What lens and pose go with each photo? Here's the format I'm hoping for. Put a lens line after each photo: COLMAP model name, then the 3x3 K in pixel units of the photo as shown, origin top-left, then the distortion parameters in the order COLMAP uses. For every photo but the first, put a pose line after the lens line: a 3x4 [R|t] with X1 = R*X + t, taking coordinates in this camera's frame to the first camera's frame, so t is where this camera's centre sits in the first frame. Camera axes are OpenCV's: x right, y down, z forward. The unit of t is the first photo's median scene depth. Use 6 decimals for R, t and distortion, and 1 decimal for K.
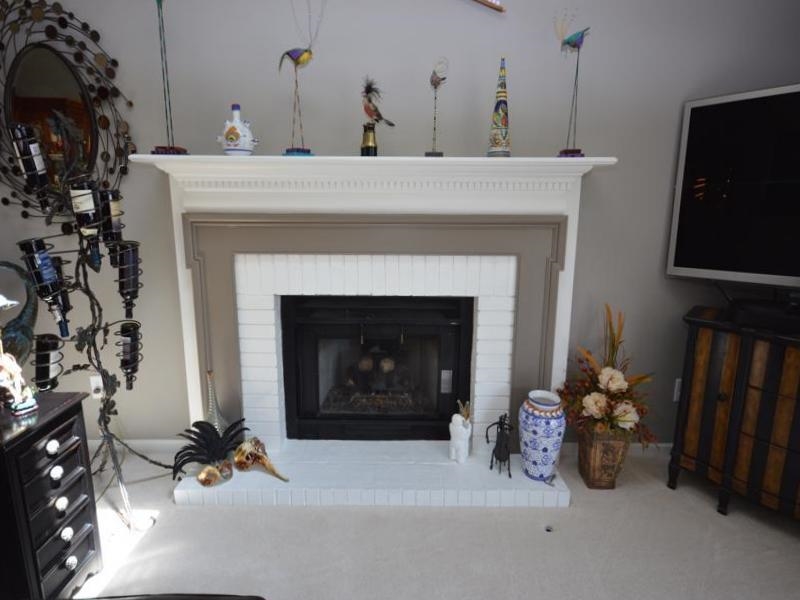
lens RADIAL K [[429.5, 0, 403.7], [0, 429.5, 288.7], [0, 0, 1]] dist [0.013561, -0.002900]
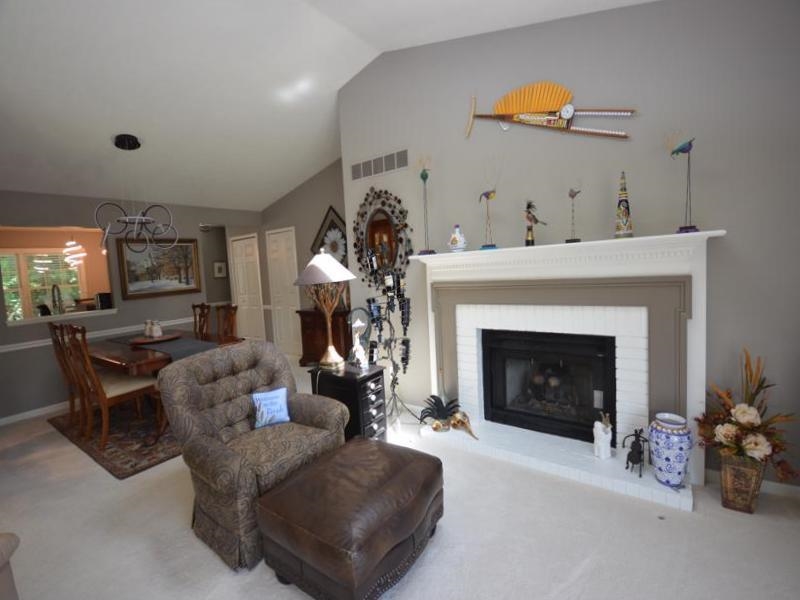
lens RADIAL K [[365.3, 0, 401.7], [0, 365.3, 296.6], [0, 0, 1]] dist [-0.005833, 0.001592]
pose [[0.809827, -0.007013, -0.586627, 0.330473], [-0.050004, 0.995465, -0.080930, 0.022631], [0.584534, 0.094874, 0.805803, -0.375111]]
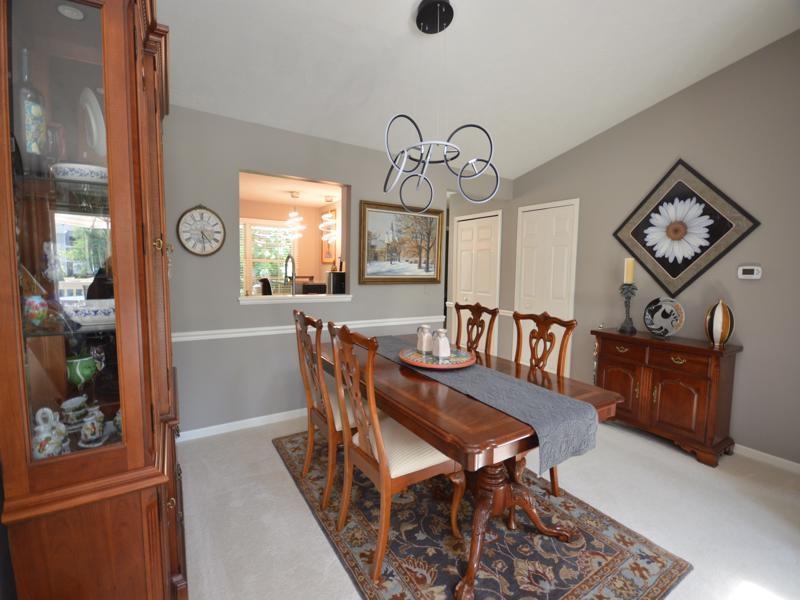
lens RADIAL K [[365.3, 0, 397.4], [0, 365.3, 307.7], [0, 0, 1]] dist [-0.005833, 0.001592]
pose [[0.526313, 0.101691, -0.844188, -0.876226], [-0.195793, 0.980637, -0.003941, 0.025886], [0.827442, 0.167360, 0.536032, -0.299779]]
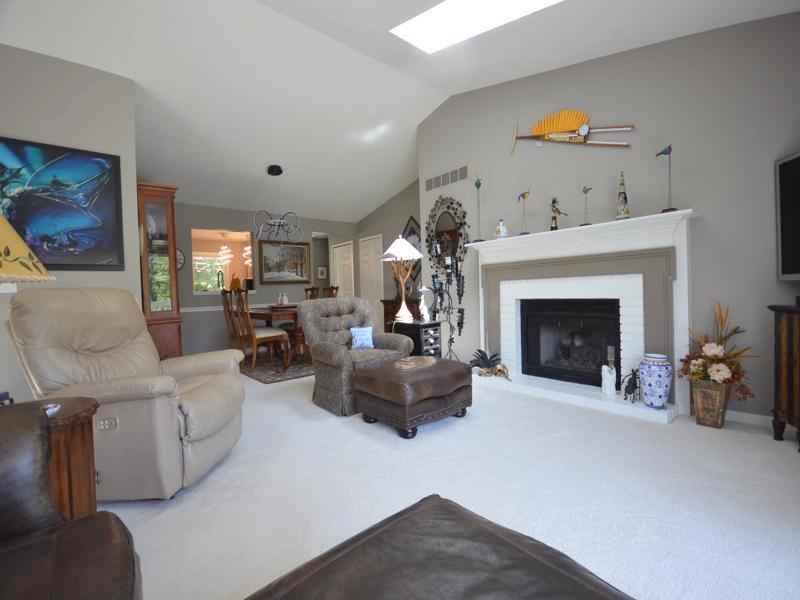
lens RADIAL K [[365.3, 0, 405.5], [0, 365.3, 301.0], [0, 0, 1]] dist [-0.005833, 0.001592]
pose [[0.667304, -0.016686, -0.744599, 0.759462], [-0.106166, 0.987409, -0.117272, 0.323602], [0.737180, 0.157307, 0.657130, -0.675585]]
